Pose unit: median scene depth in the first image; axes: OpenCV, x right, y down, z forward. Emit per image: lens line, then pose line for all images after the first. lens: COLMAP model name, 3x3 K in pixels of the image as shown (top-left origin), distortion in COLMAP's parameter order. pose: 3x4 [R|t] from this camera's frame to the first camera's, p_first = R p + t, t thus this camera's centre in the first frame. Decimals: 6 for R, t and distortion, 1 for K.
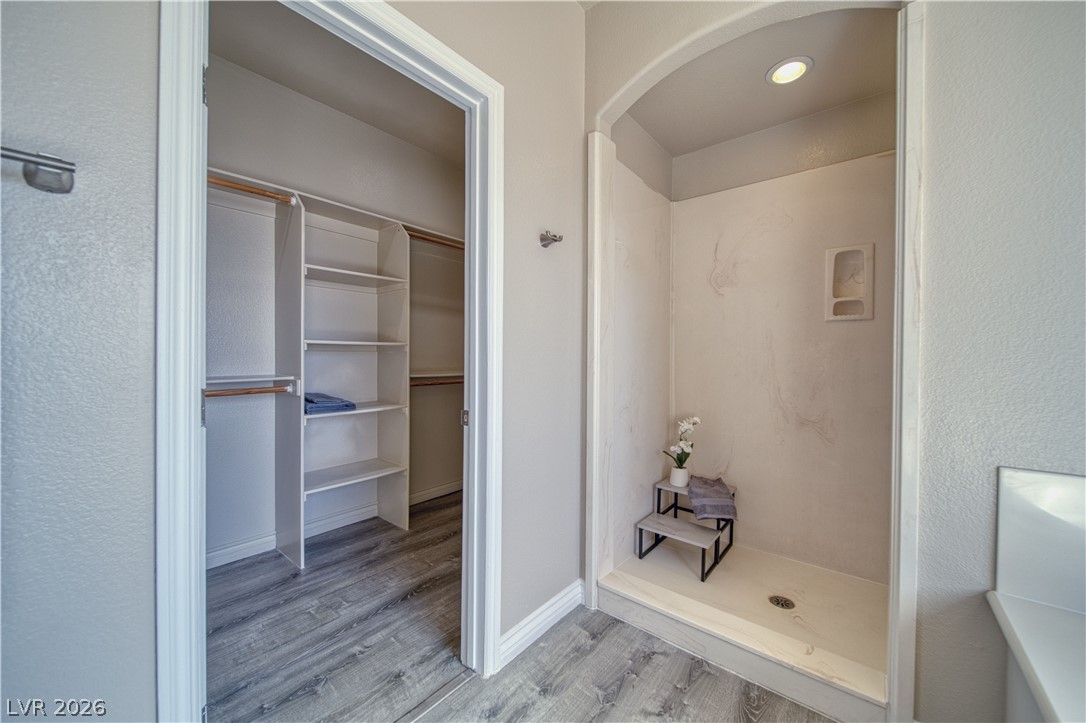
lens RADIAL K [[402.4, 0, 557.1], [0, 402.4, 359.9], [0, 0, 1]] dist [-0.002408, -0.000396]
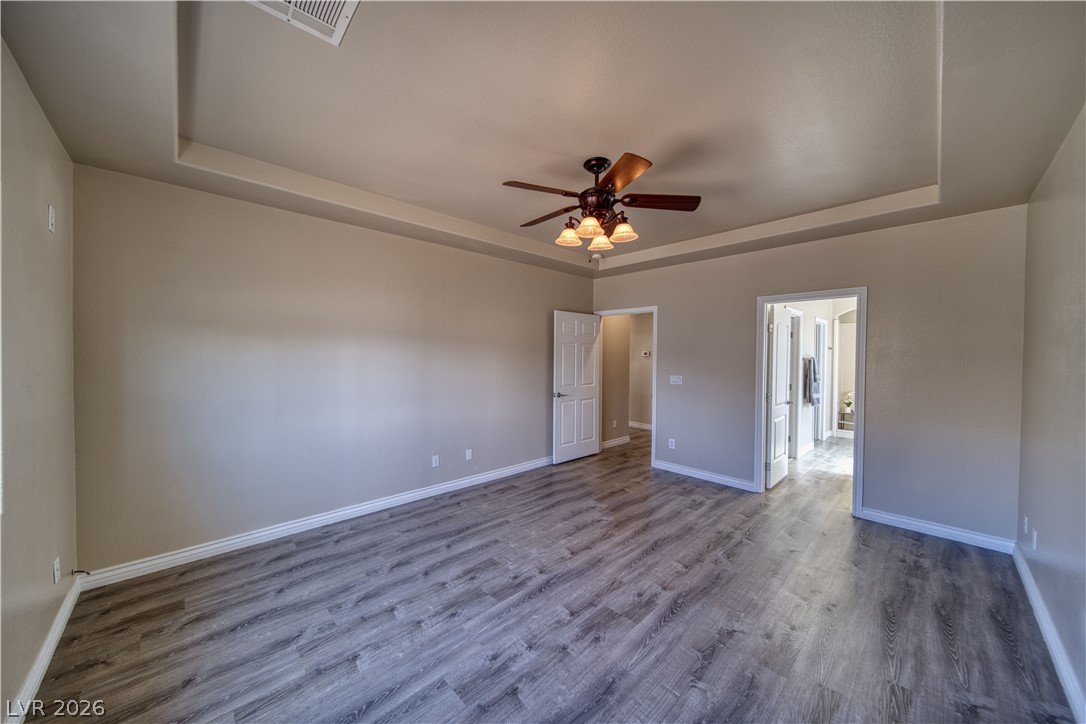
lens RADIAL K [[377.0, 0, 542.8], [0, 377.0, 359.9], [0, 0, 1]] dist [-0.000297, -0.001915]
pose [[0.990607, 0.006600, -0.136584, -2.423819], [-0.006674, 0.999978, -0.000085, -0.144703], [0.136580, 0.000995, 0.990628, -3.327005]]
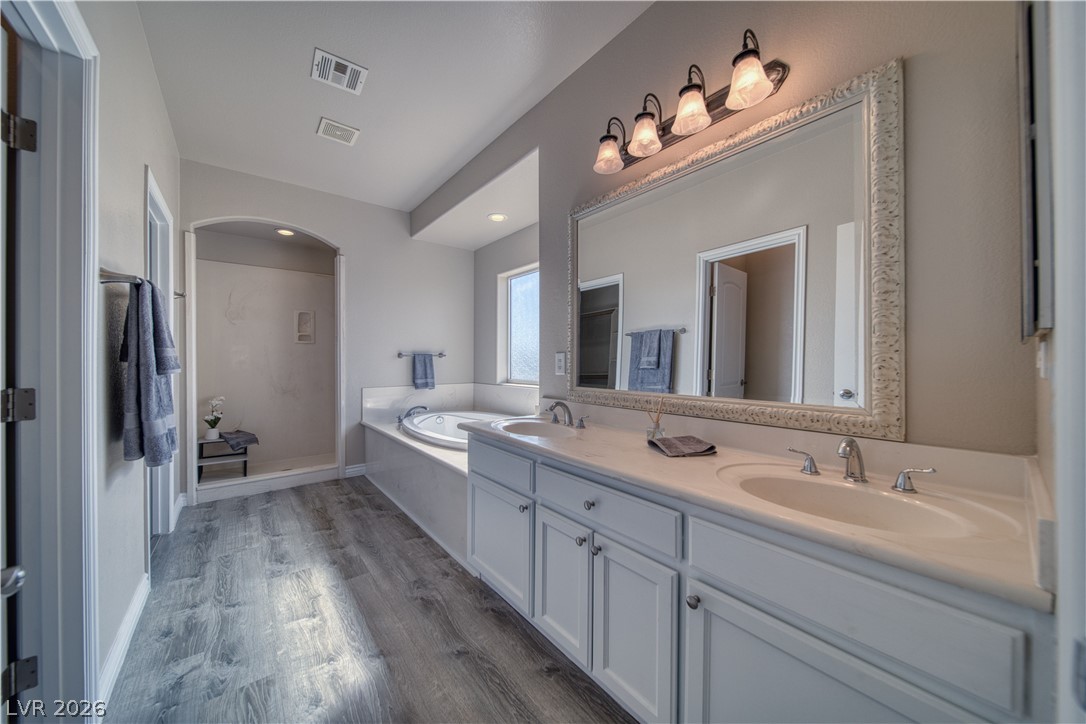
lens RADIAL K [[377.0, 0, 542.8], [0, 377.0, 359.9], [0, 0, 1]] dist [-0.000297, -0.001915]
pose [[0.215267, -0.005995, 0.976537, -1.212559], [0.013649, 0.999902, 0.003129, 0.005884], [-0.976460, 0.012656, 0.215327, -0.867372]]
